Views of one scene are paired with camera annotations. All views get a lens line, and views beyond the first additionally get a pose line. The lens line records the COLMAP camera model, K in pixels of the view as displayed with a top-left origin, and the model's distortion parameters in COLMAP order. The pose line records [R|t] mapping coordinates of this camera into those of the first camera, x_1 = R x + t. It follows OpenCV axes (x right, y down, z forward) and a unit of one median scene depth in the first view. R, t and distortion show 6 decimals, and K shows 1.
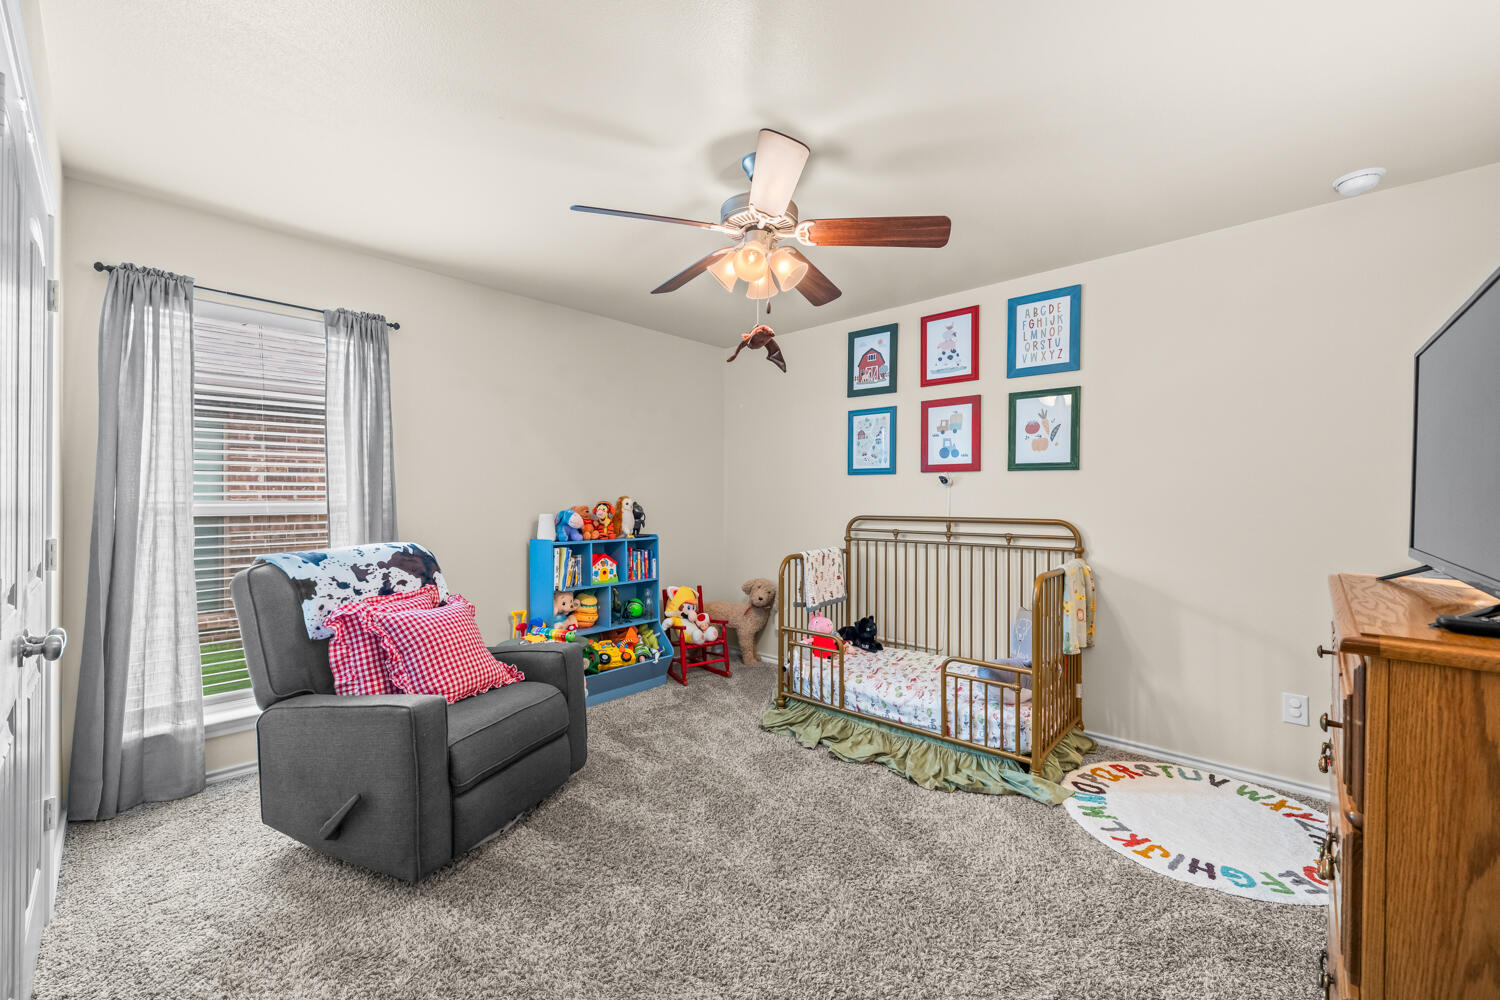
lens RADIAL K [[602.3, 0, 727.0], [0, 602.3, 514.1], [0, 0, 1]] dist [-0.000459, -0.000037]
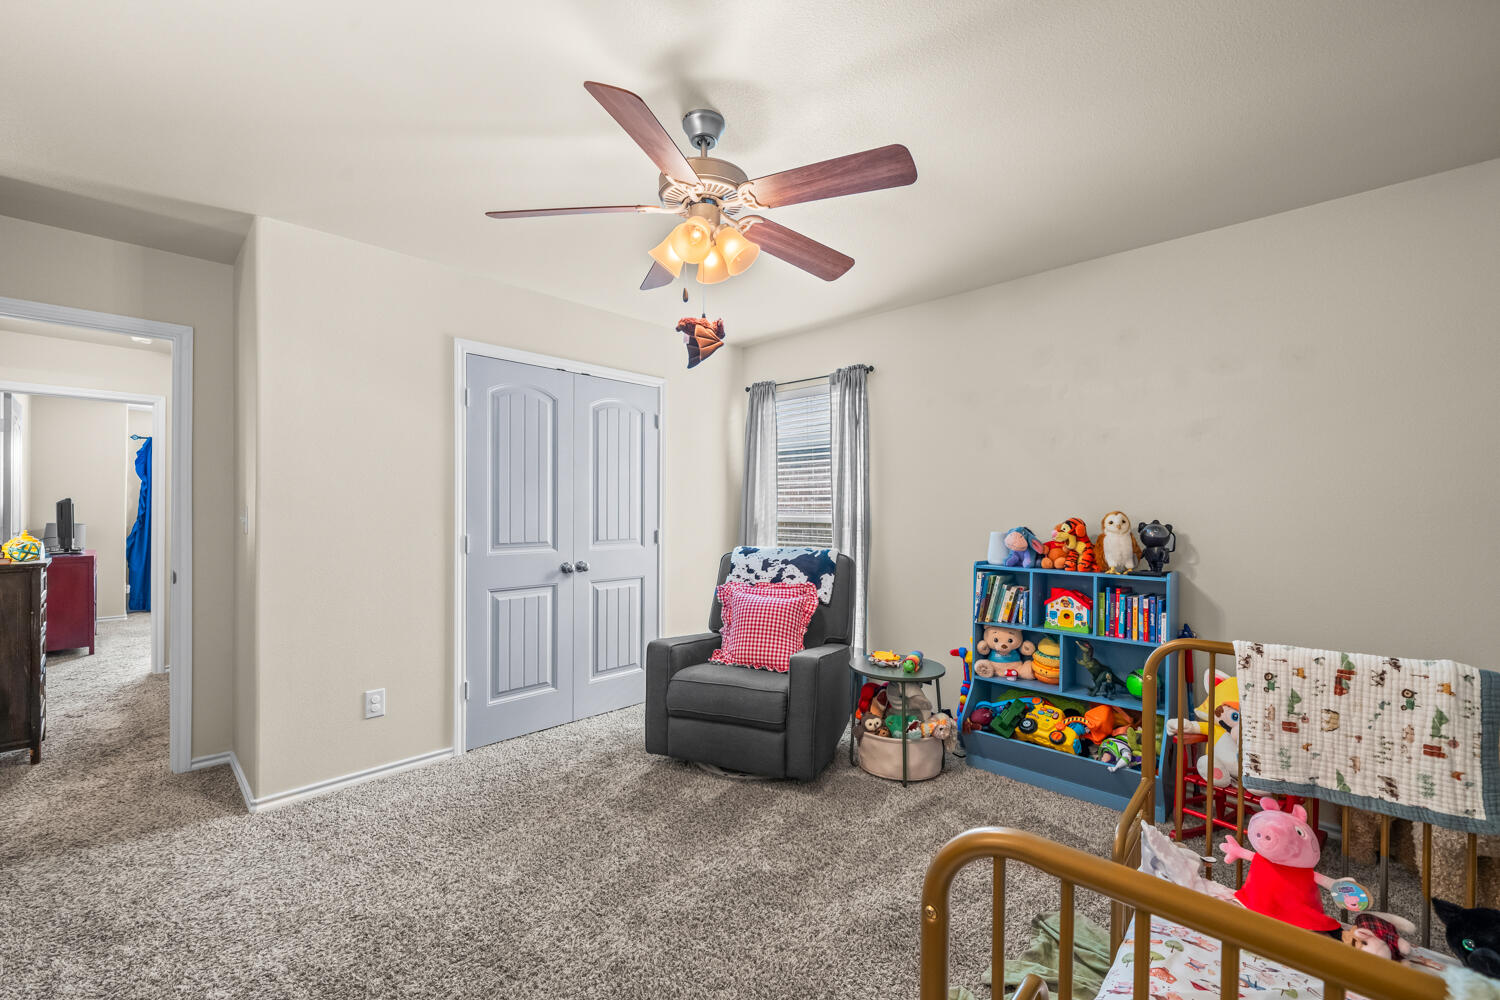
lens RADIAL K [[602.3, 0, 727.0], [0, 602.3, 514.1], [0, 0, 1]] dist [-0.000459, -0.000037]
pose [[-0.011474, 0.009196, -0.999892, 0.565567], [-0.028577, 0.999546, 0.009521, -0.022964], [0.999526, 0.028684, -0.011206, 0.634765]]
